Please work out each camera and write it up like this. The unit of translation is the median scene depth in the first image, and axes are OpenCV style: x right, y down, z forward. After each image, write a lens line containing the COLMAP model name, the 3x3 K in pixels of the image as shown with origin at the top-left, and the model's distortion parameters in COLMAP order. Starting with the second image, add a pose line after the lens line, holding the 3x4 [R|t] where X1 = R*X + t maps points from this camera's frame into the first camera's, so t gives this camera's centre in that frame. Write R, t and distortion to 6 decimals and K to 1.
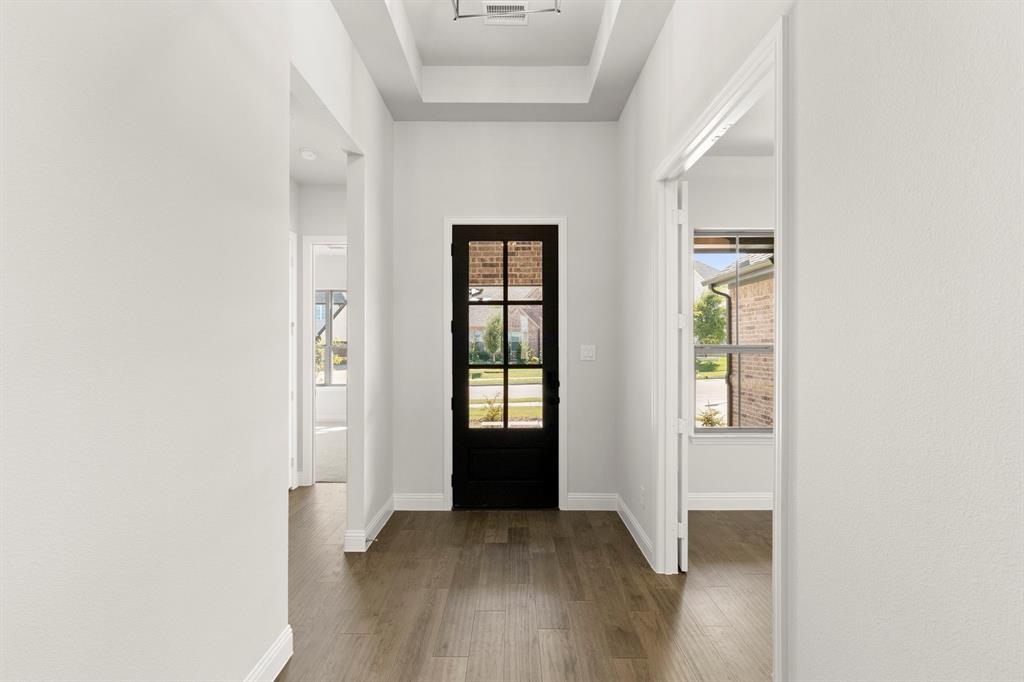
lens RADIAL K [[460.2, 0, 512.0], [0, 460.2, 341.0], [0, 0, 1]] dist [-0.000483, -0.000009]
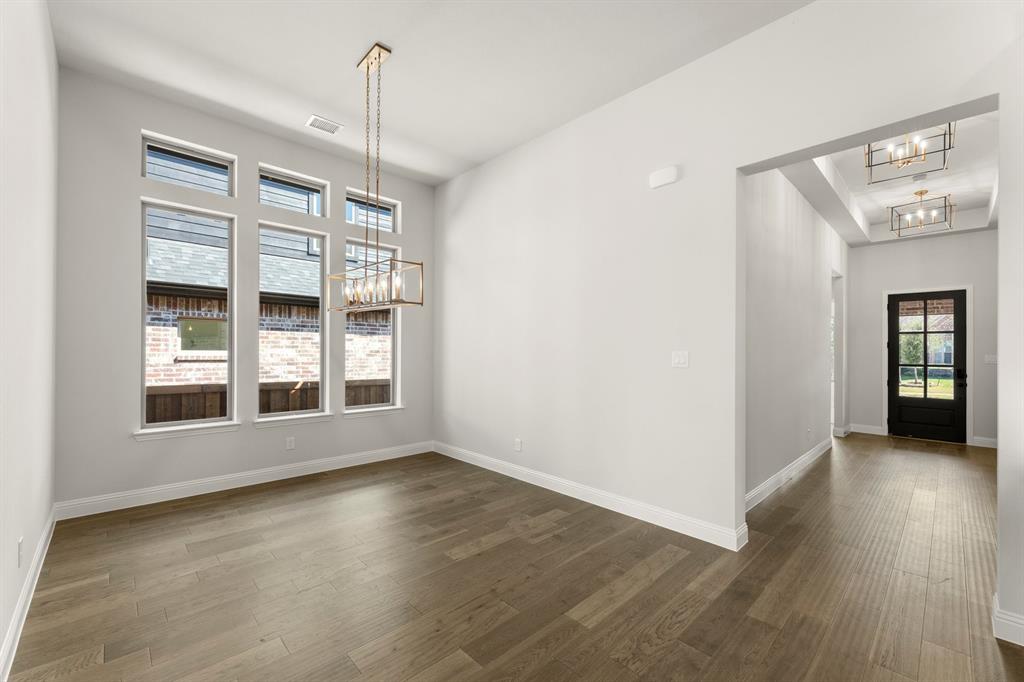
lens RADIAL K [[407.5, 0, 512.0], [0, 407.5, 341.0], [0, 0, 1]] dist [0.000294, 0.000114]
pose [[0.682989, -0.001799, -0.730426, 0.049929], [-0.012615, 0.999819, -0.014259, -0.001408], [0.730320, 0.018953, 0.682843, -1.413896]]
